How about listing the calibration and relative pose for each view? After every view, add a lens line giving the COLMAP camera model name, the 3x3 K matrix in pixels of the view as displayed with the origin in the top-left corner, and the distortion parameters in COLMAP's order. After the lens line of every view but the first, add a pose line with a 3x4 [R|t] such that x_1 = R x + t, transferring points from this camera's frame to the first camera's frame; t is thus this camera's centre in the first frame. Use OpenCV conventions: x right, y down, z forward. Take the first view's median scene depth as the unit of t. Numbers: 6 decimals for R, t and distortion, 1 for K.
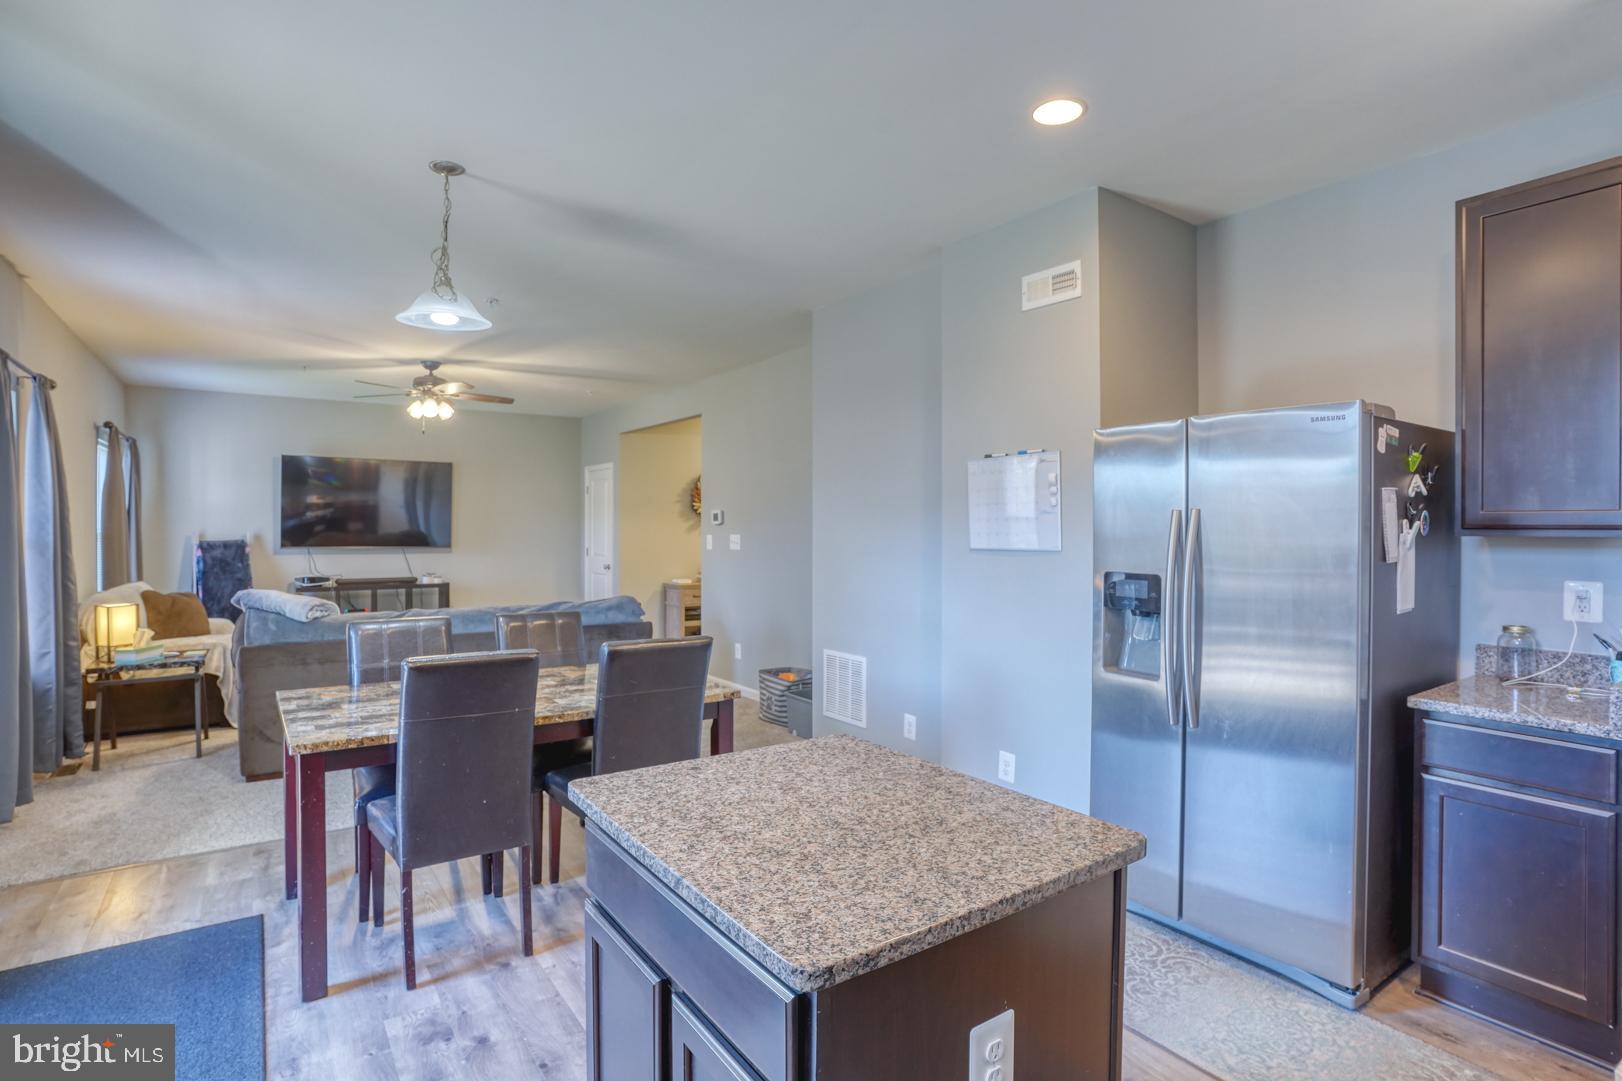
lens RADIAL K [[812.6, 0, 814.7], [0, 812.6, 537.6], [0, 0, 1]] dist [-0.080373, 0.040214]
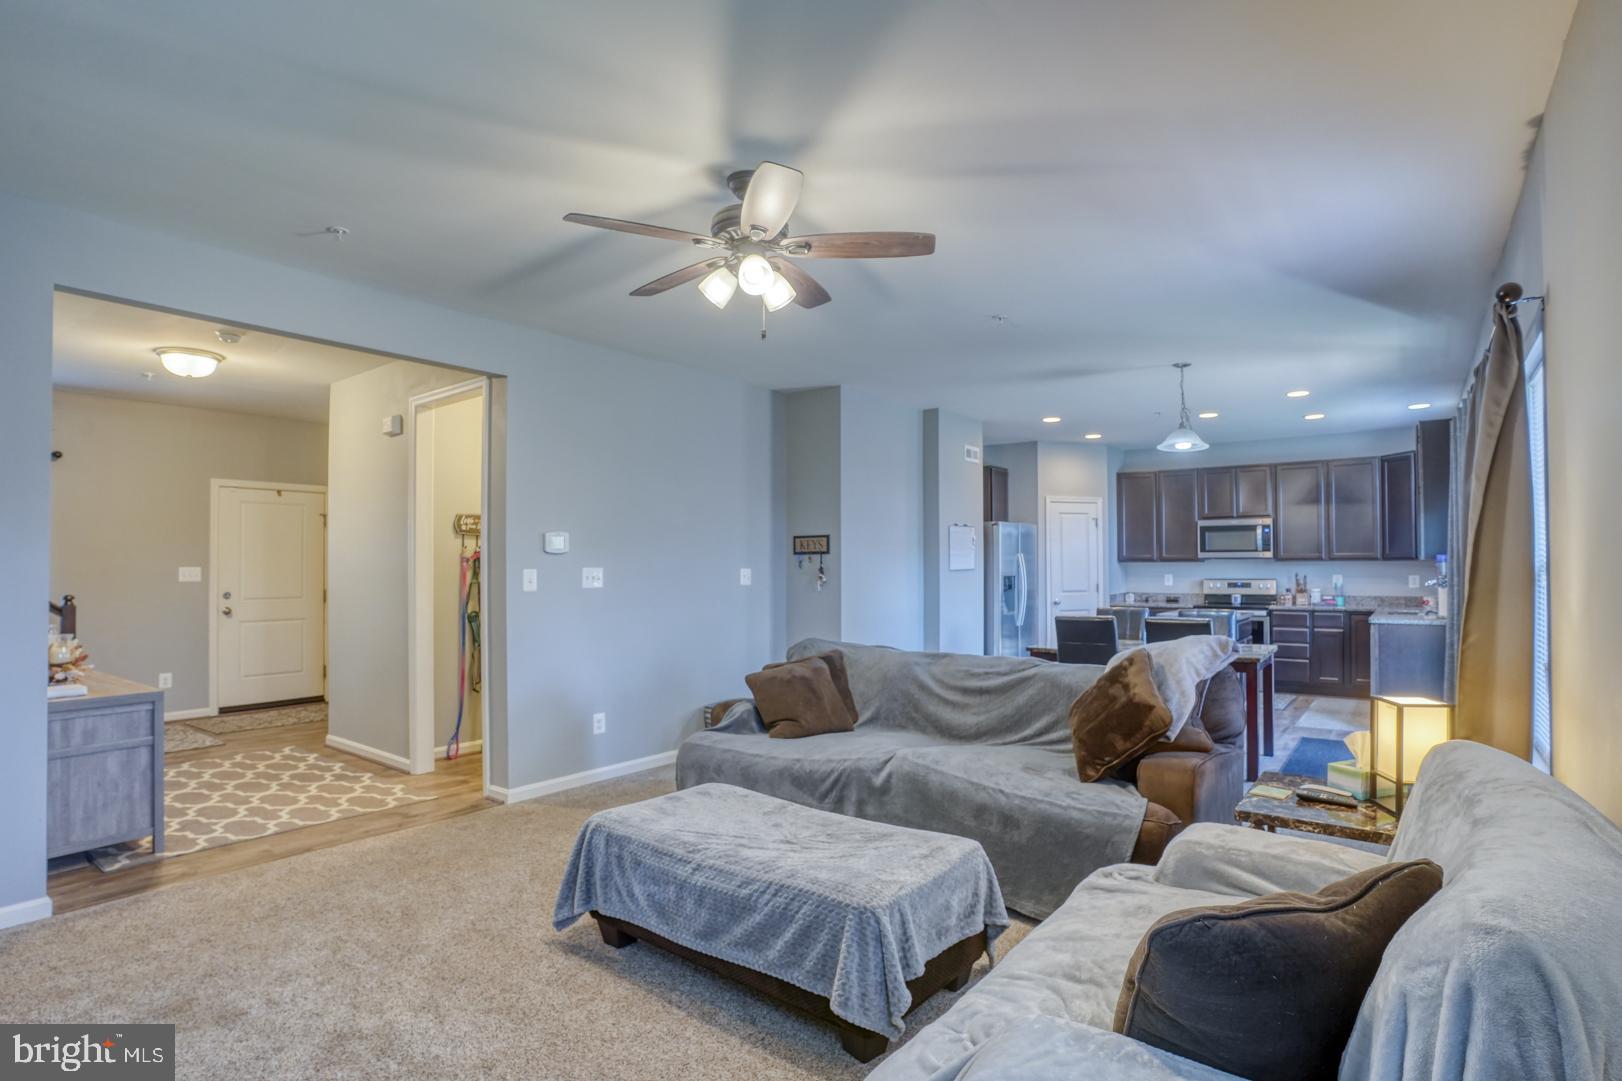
lens RADIAL K [[828.8, 0, 789.4], [0, 828.8, 549.6], [0, 0, 1]] dist [-0.110100, 0.070091]
pose [[-0.286111, 0.017274, 0.958041, -0.924384], [0.014208, 0.999804, -0.013784, -0.008230], [-0.958091, 0.009668, -0.286301, 1.112836]]
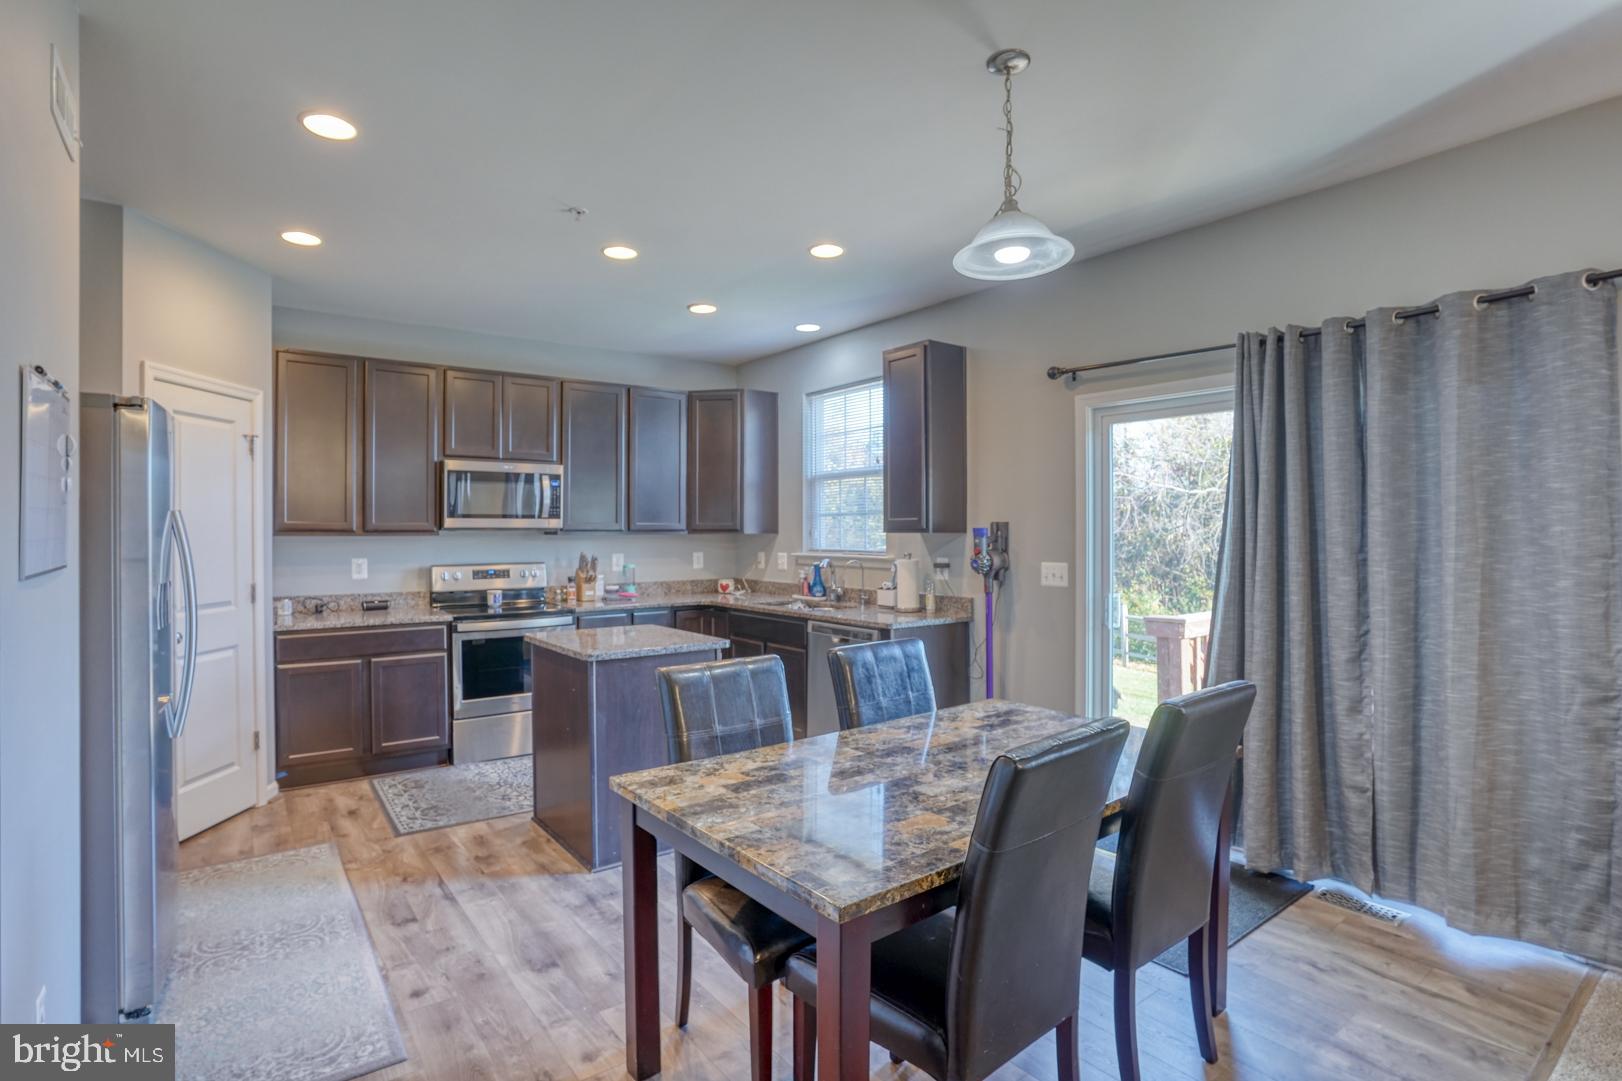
lens RADIAL K [[822.9, 0, 807.9], [0, 822.9, 531.4], [0, 0, 1]] dist [-0.089050, 0.045313]
pose [[-0.999749, 0.000245, -0.022412, -0.114745], [-0.000029, 0.999925, 0.012226, -0.009041], [0.022413, 0.012223, -0.999674, 0.812334]]
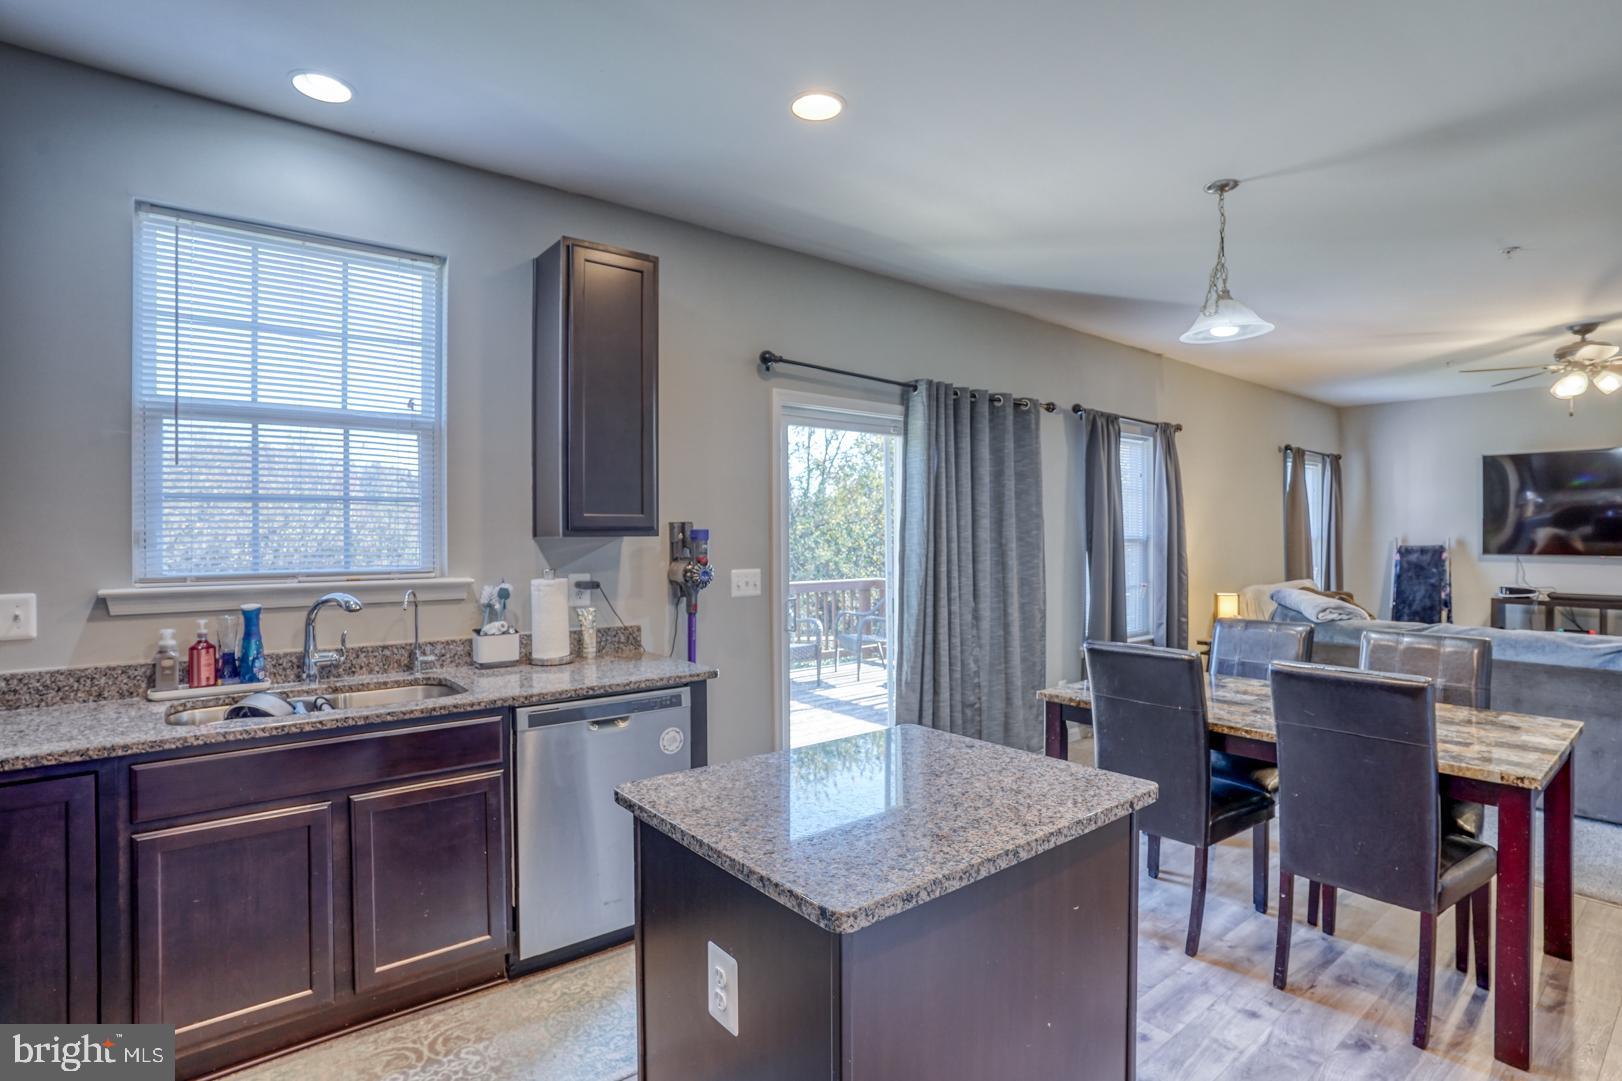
lens RADIAL K [[812.6, 0, 814.7], [0, 812.6, 537.6], [0, 0, 1]] dist [-0.080373, 0.040214]
pose [[0.070867, 0.004053, -0.997478, 0.243628], [-0.011499, 0.999929, 0.003246, -0.000967], [0.997420, 0.011240, 0.070908, 0.181638]]
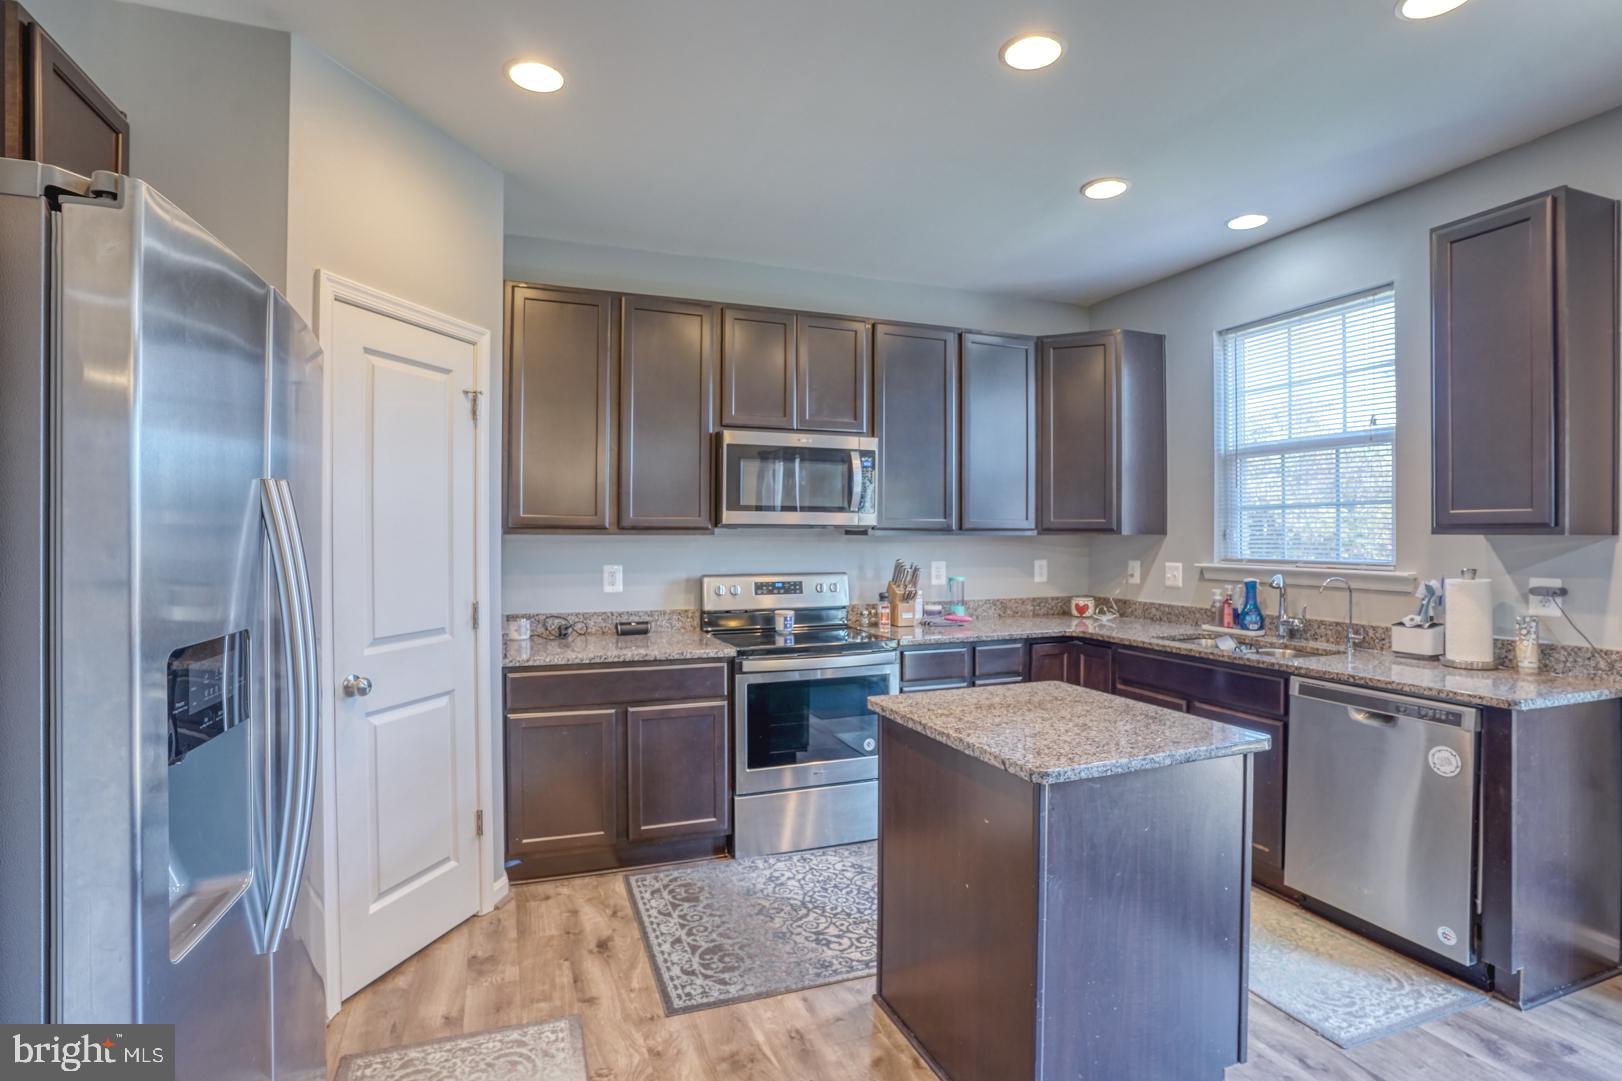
lens RADIAL K [[822.9, 0, 807.9], [0, 822.9, 531.4], [0, 0, 1]] dist [-0.089050, 0.045313]
pose [[-0.969372, -0.003298, 0.245574, 0.018635], [-0.000782, 0.999946, 0.010343, -0.004096], [-0.245595, 0.009834, -0.969323, 0.566900]]
